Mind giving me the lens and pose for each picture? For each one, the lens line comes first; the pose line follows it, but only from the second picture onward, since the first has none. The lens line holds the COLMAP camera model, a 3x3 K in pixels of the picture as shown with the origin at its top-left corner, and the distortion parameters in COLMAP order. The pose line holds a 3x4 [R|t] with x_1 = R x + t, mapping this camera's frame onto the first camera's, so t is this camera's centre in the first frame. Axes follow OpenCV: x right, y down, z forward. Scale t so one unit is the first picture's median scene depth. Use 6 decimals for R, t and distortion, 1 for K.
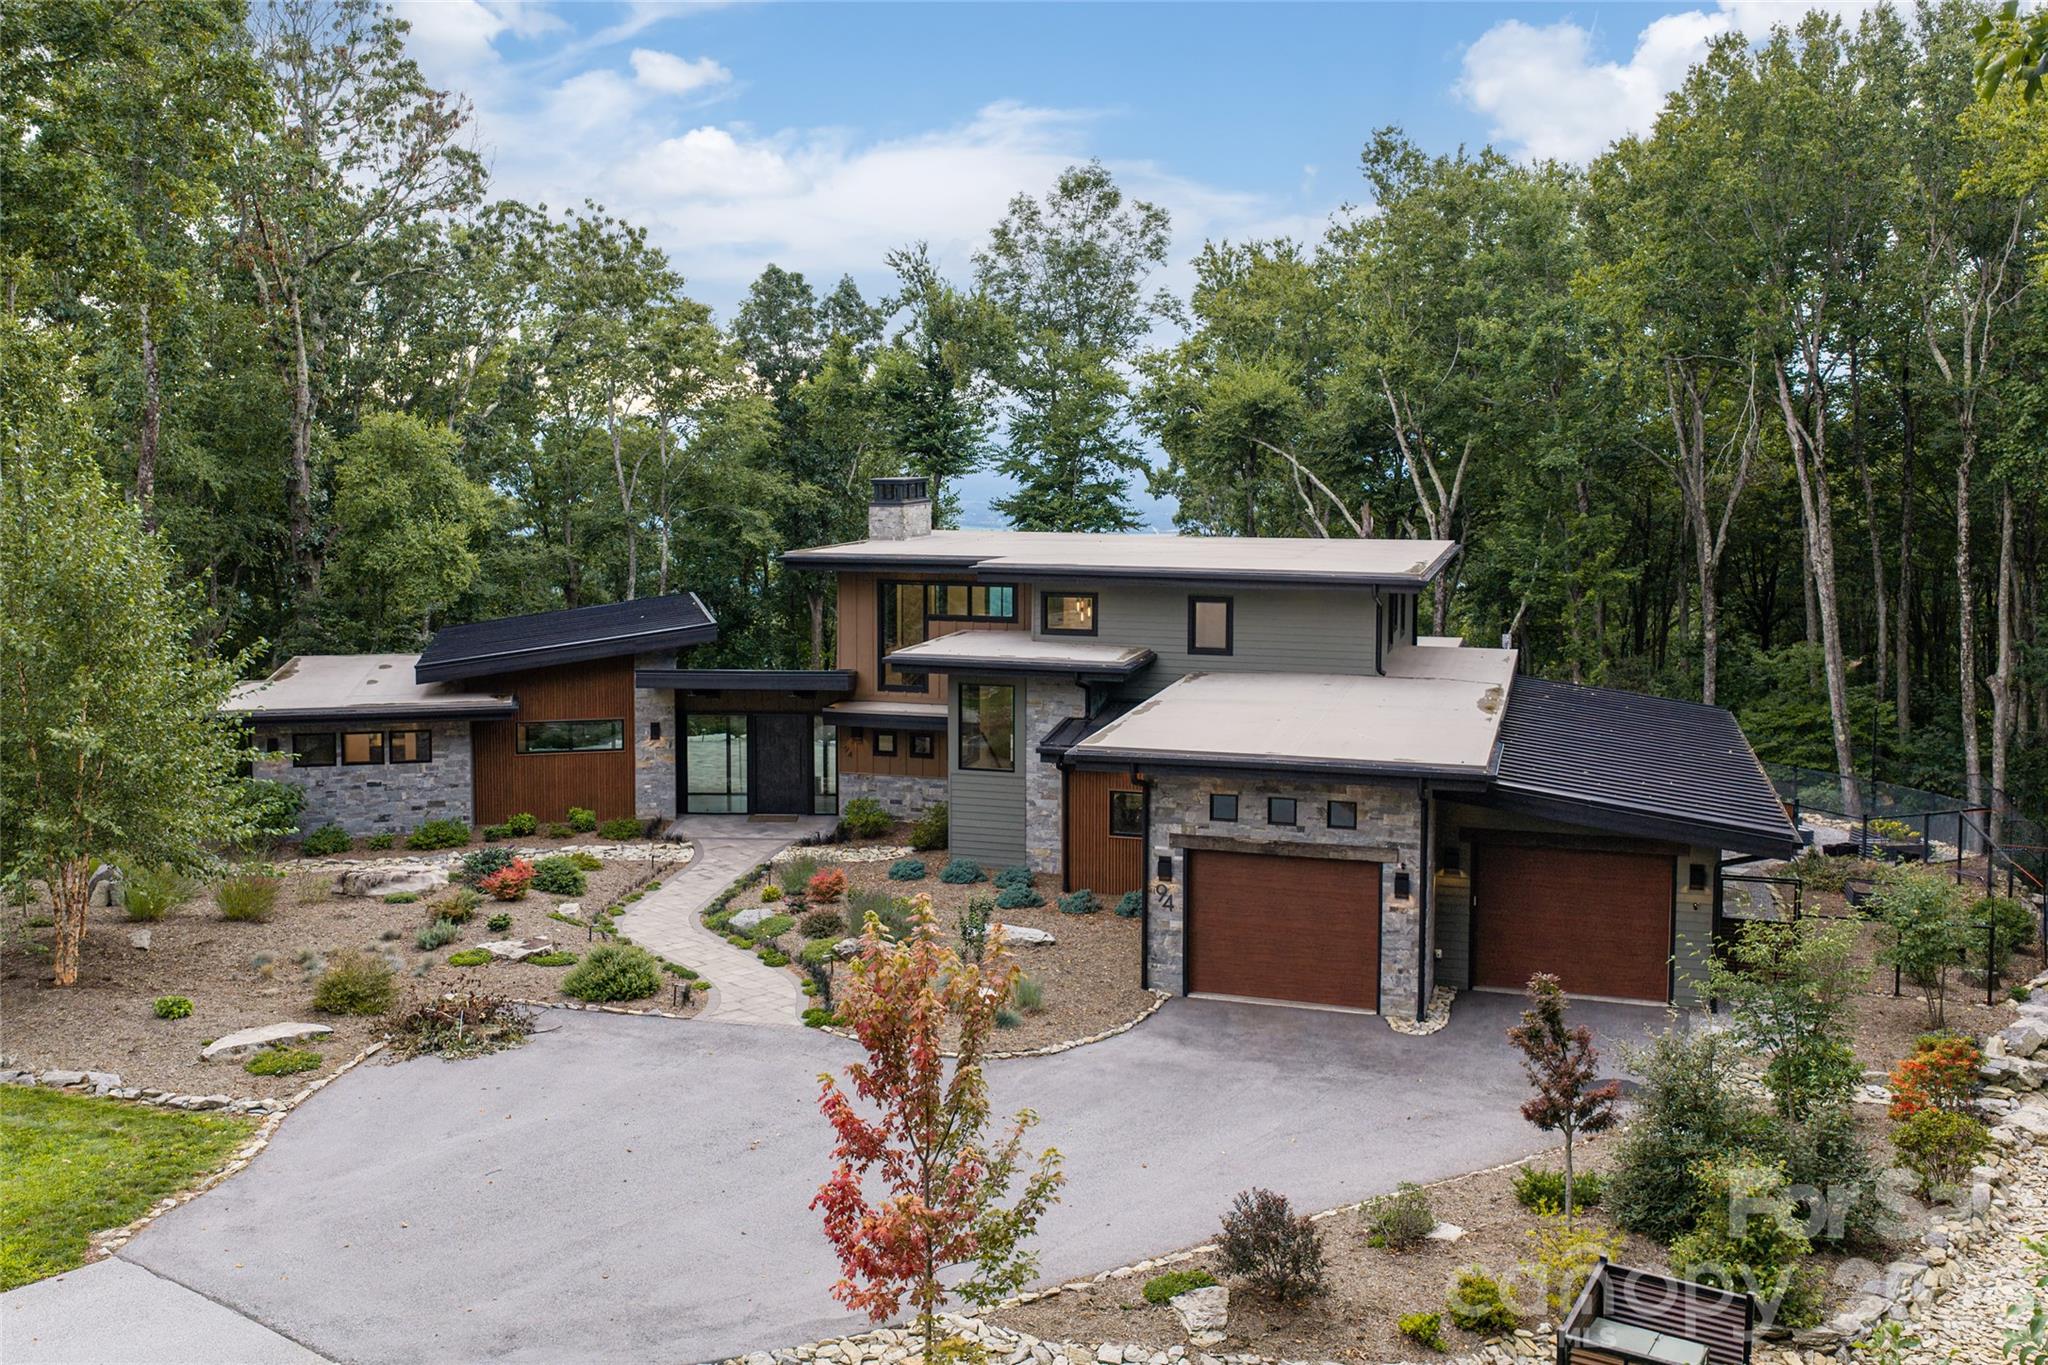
lens RADIAL K [[1631.3, 0, 1119.6], [0, 1631.3, 677.3], [0, 0, 1]] dist [-0.004296, -0.003179]
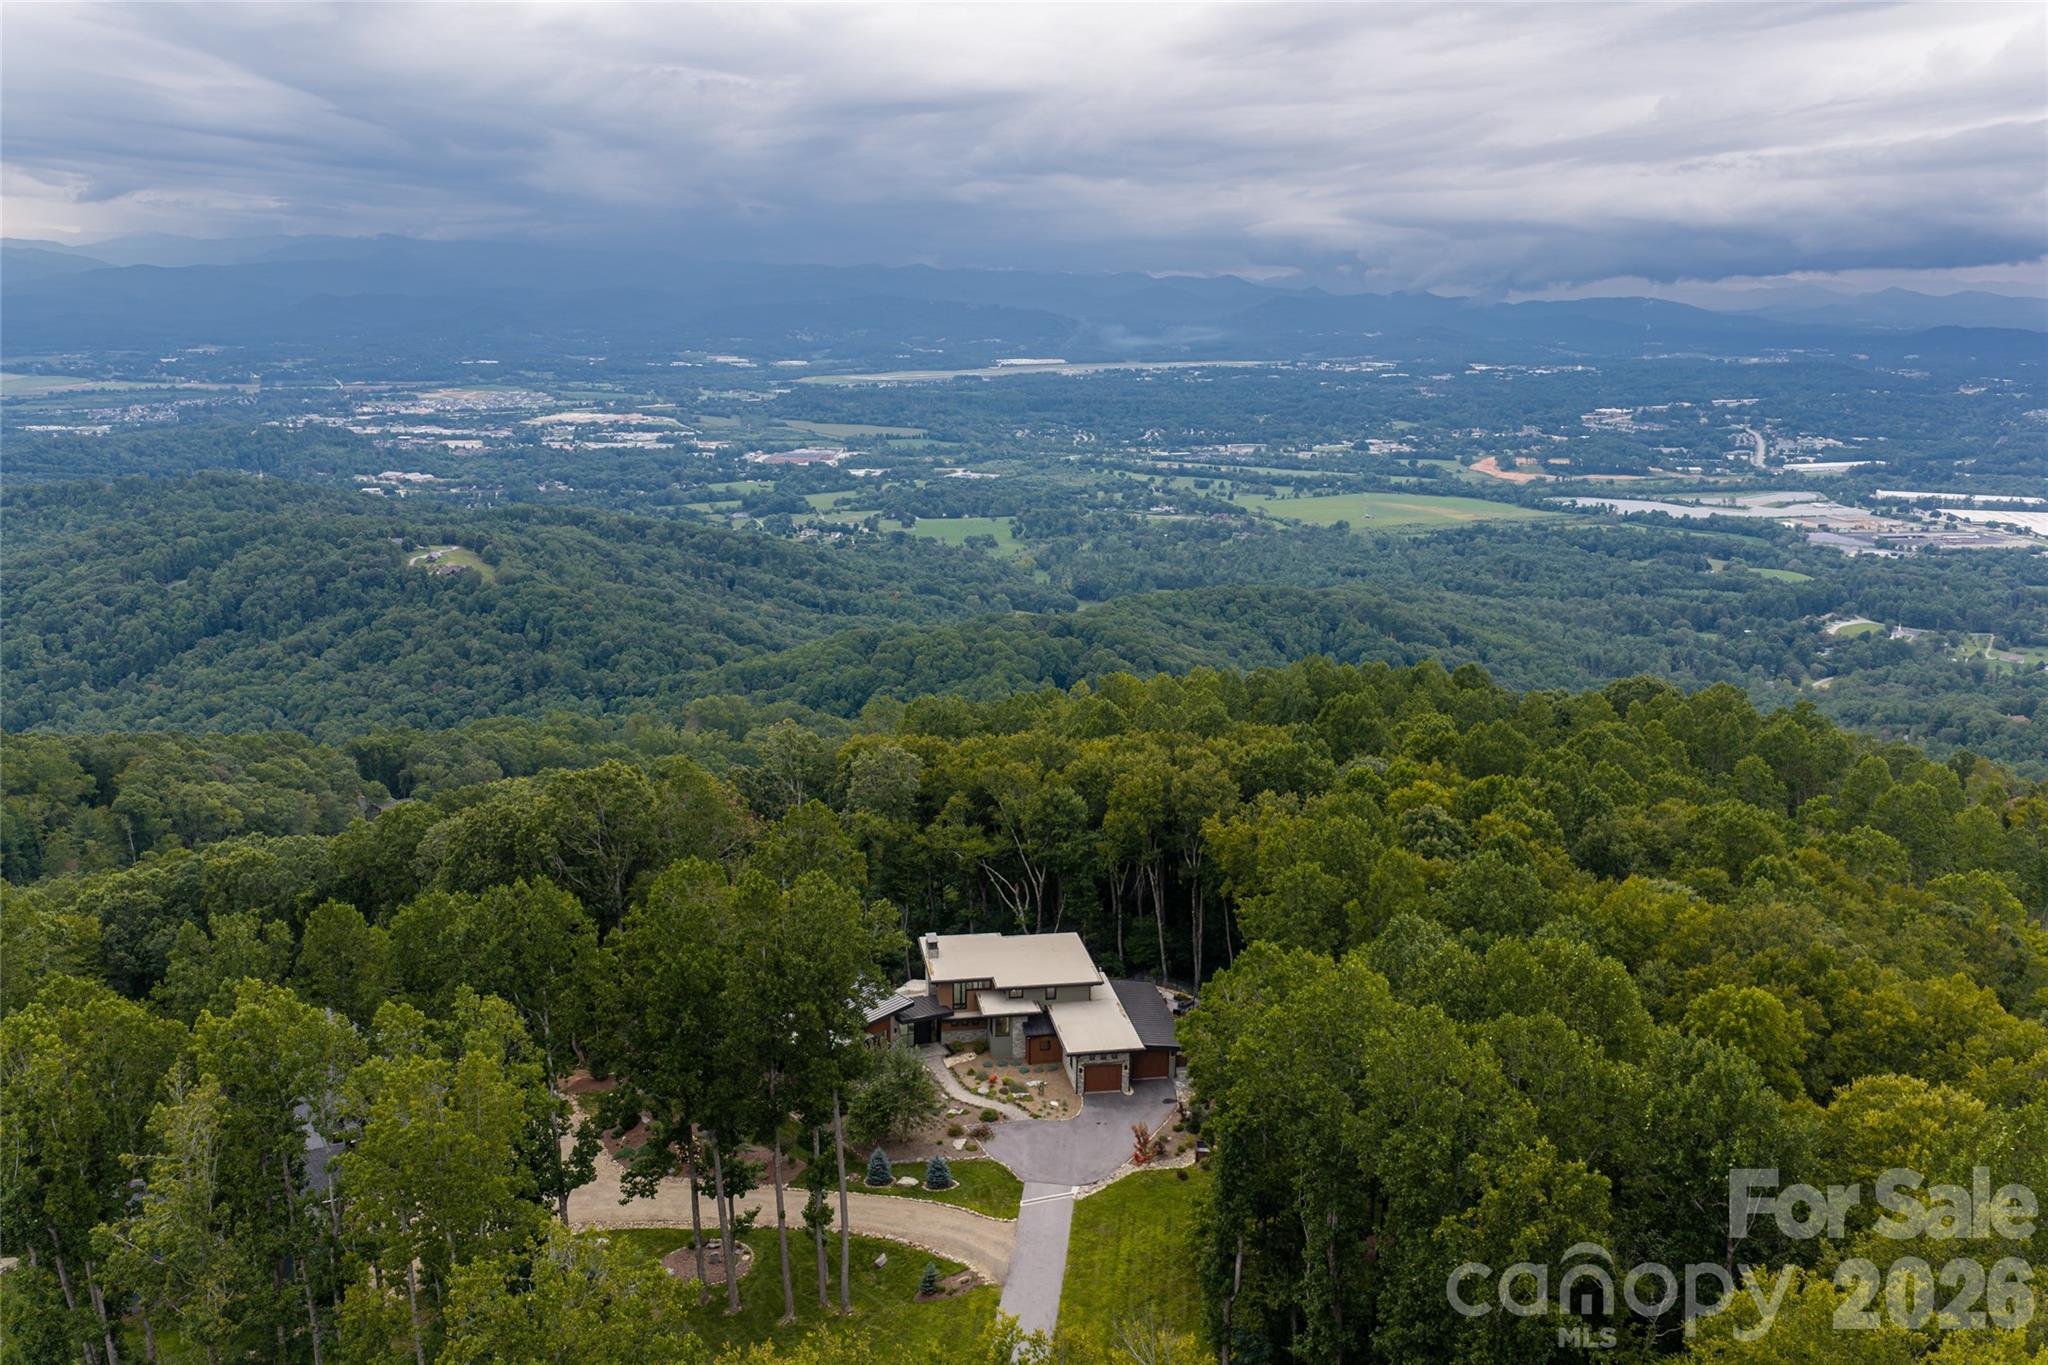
lens RADIAL K [[1655.3, 0, 1022.0], [0, 1655.3, 719.2], [0, 0, 1]] dist [0.003067, -0.000087]
pose [[0.897215, -0.115990, 0.426088, -2.171338], [0.036494, 0.981063, 0.190219, -1.913378], [-0.440083, -0.155118, 0.884458, -3.242325]]
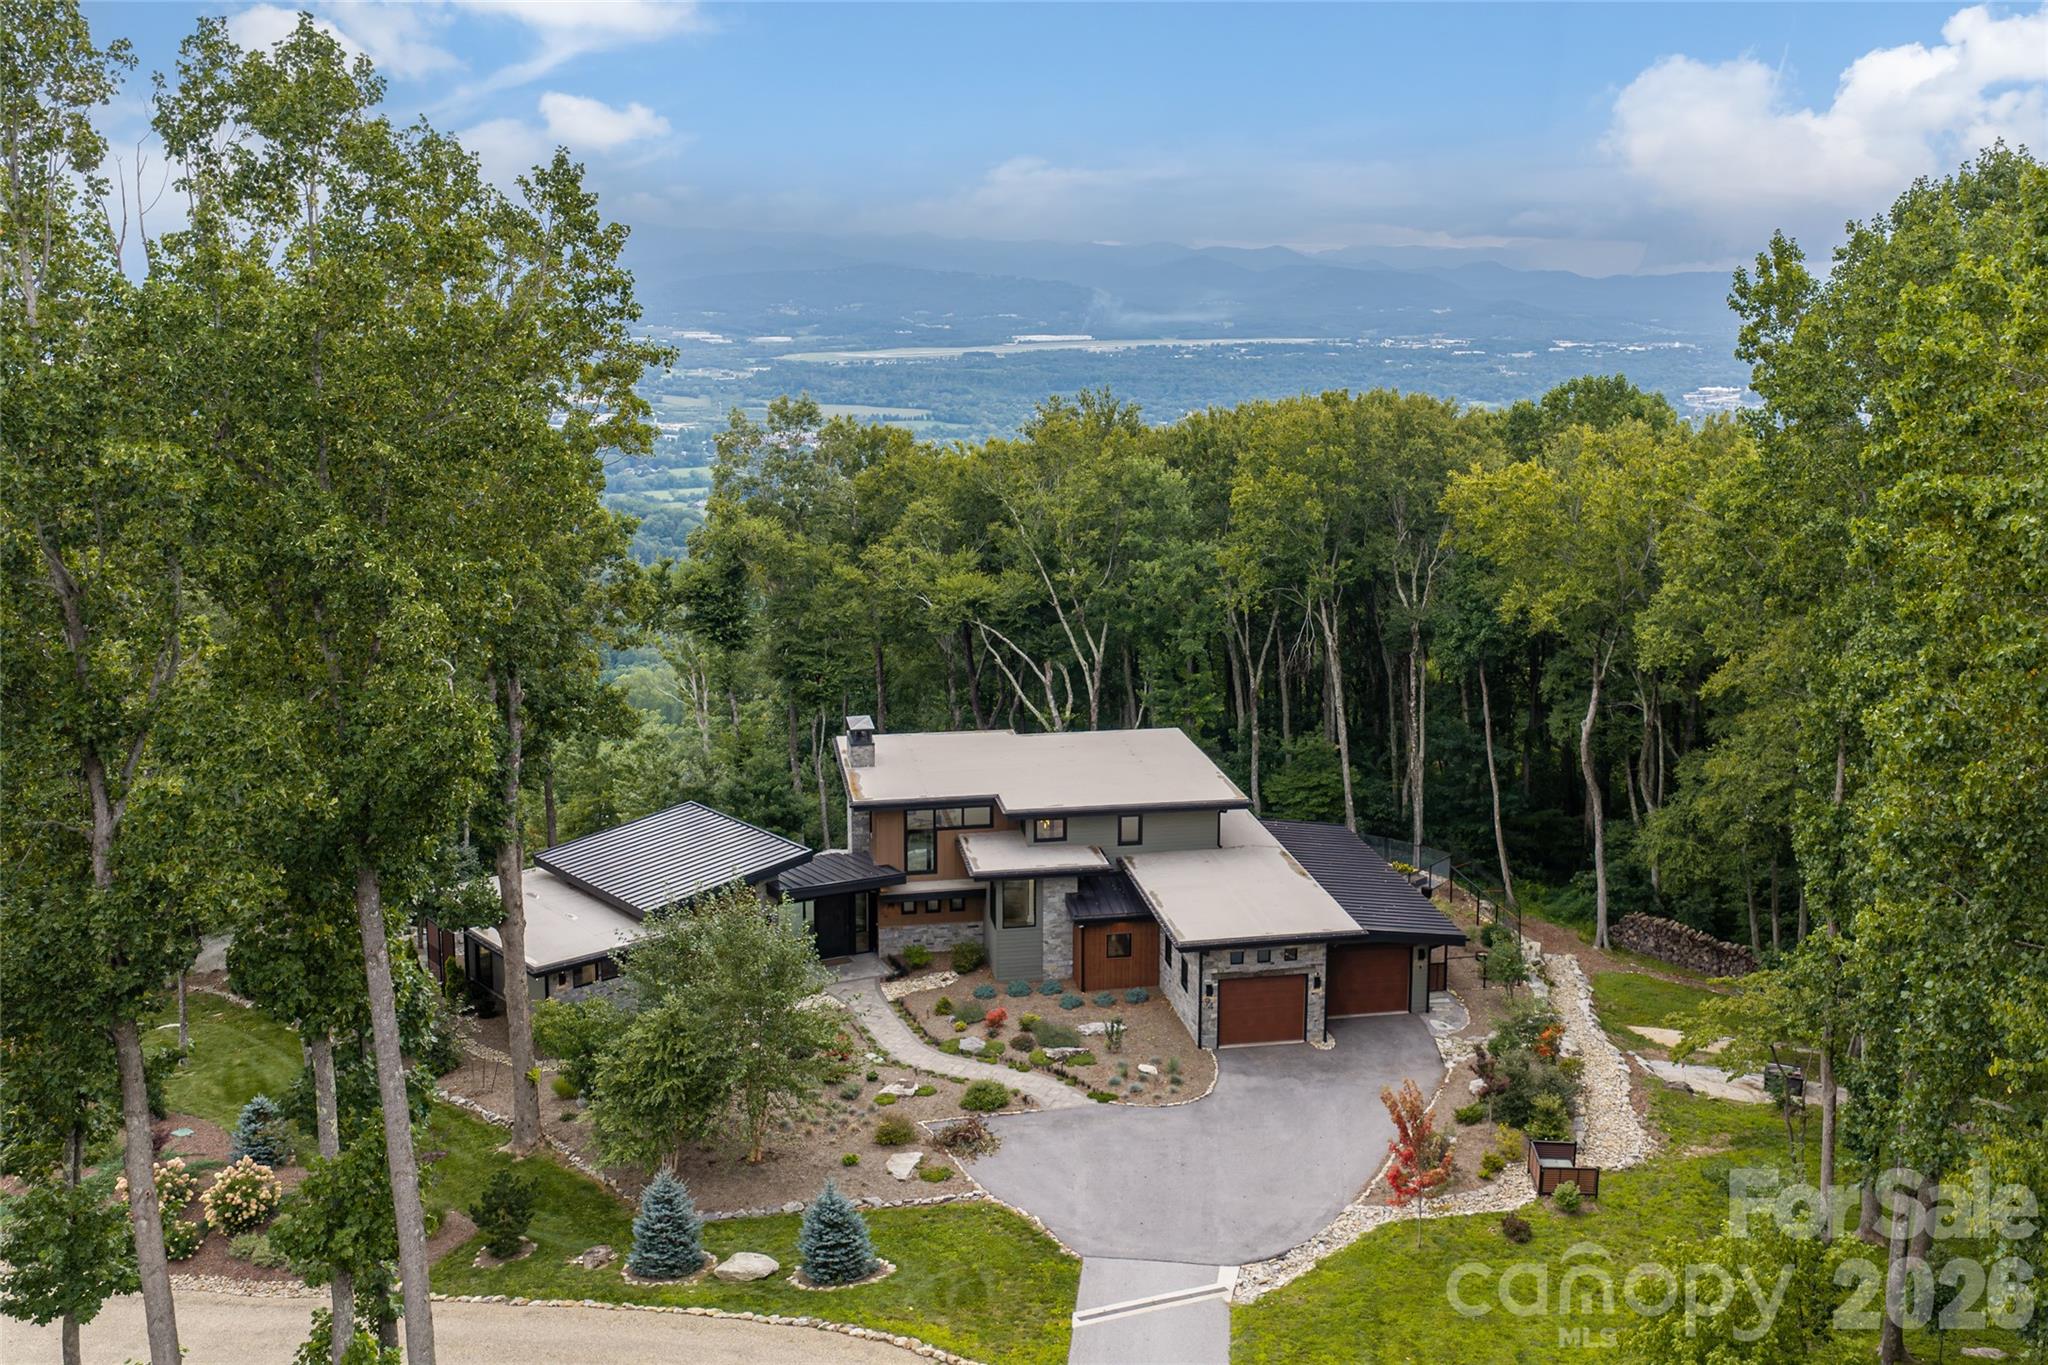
lens RADIAL K [[1720.6, 0, 1138.7], [0, 1720.6, 685.3], [0, 0, 1]] dist [0.001559, -0.005767]
pose [[0.870864, -0.087911, 0.483598, -1.064093], [0.036059, 0.992651, 0.115514, -0.517600], [-0.490199, -0.083159, 0.867635, -0.802998]]
